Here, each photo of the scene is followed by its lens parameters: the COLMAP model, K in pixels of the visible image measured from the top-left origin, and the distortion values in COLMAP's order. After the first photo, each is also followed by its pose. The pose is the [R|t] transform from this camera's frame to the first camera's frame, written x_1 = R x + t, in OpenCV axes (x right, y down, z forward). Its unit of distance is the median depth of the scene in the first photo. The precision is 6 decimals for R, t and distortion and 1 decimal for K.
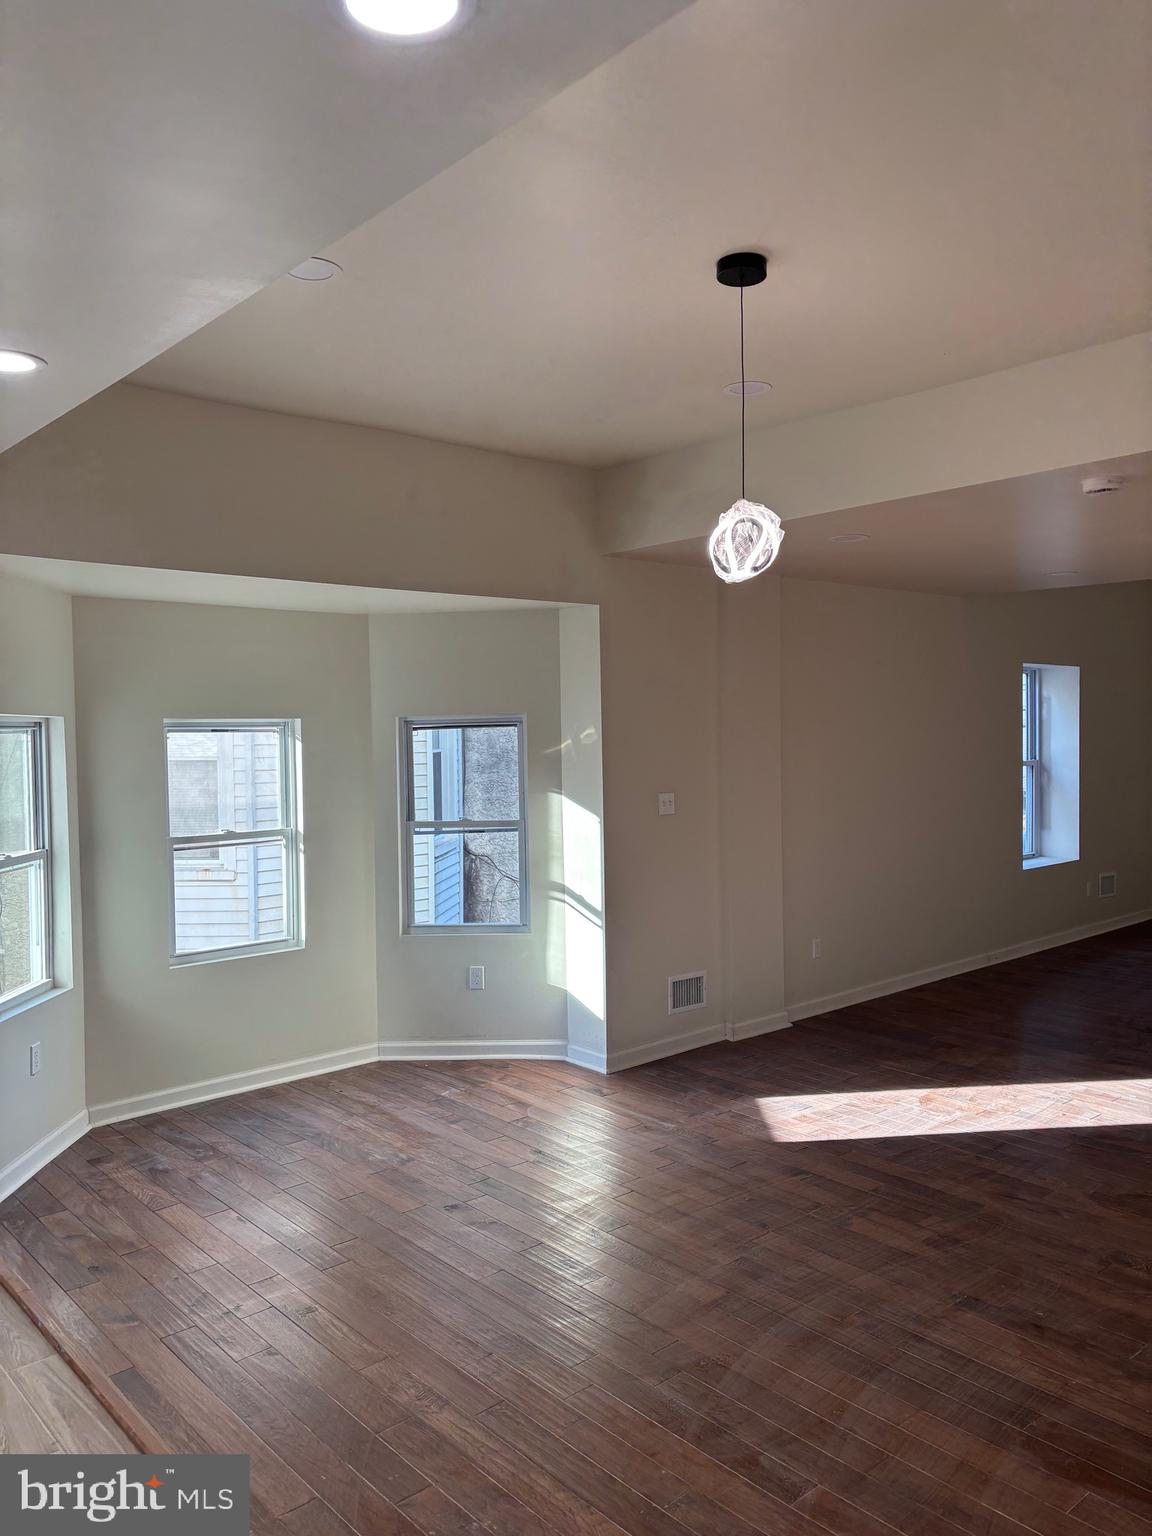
lens RADIAL K [[1154.8, 0, 581.0], [0, 1154.8, 751.6], [0, 0, 1]] dist [0.058522, -0.058938]
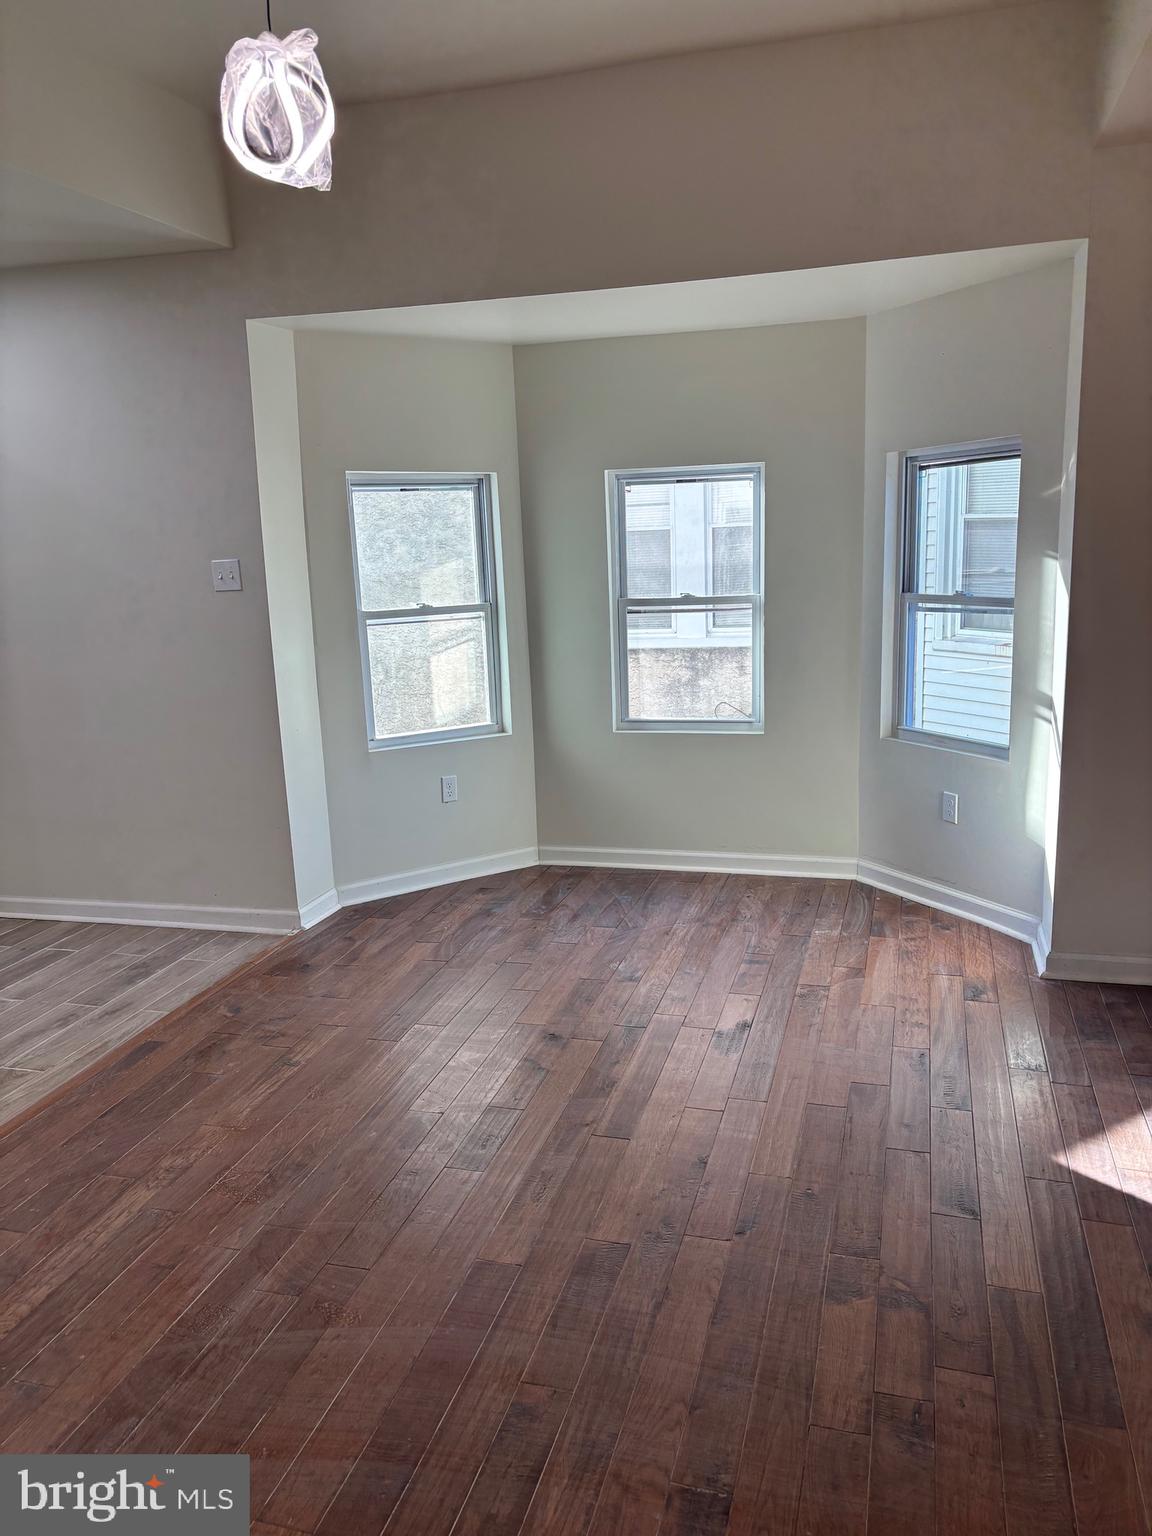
lens RADIAL K [[1154.8, 0, 583.6], [0, 1154.8, 776.1], [0, 0, 1]] dist [0.058522, -0.058938]
pose [[0.541908, 0.173507, -0.822333, 0.463029], [0.013759, 0.976495, 0.215101, 0.011730], [0.840325, -0.127880, 0.526783, 0.470690]]
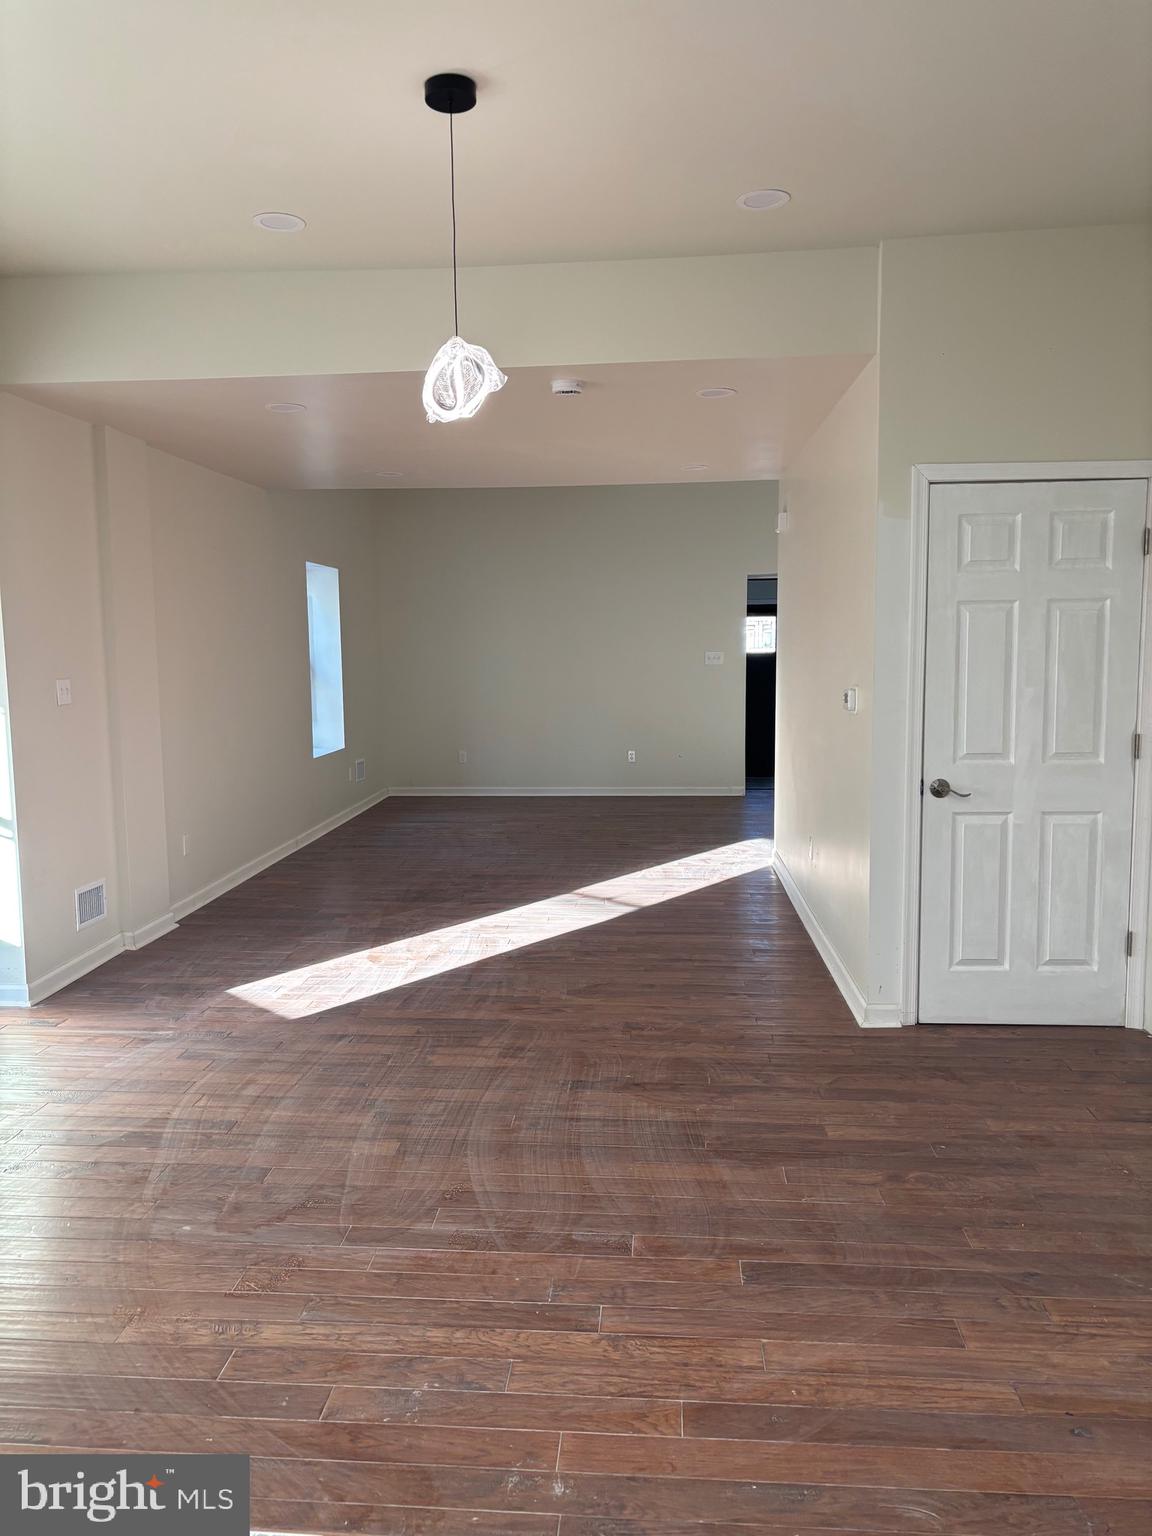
lens RADIAL K [[1154.8, 0, 566.6], [0, 1154.8, 771.3], [0, 0, 1]] dist [0.058522, -0.058938]
pose [[0.724754, -0.071973, 0.685239, -0.297957], [0.013678, 0.995836, 0.090130, 0.036553], [-0.688872, -0.055949, 0.722720, 0.126063]]
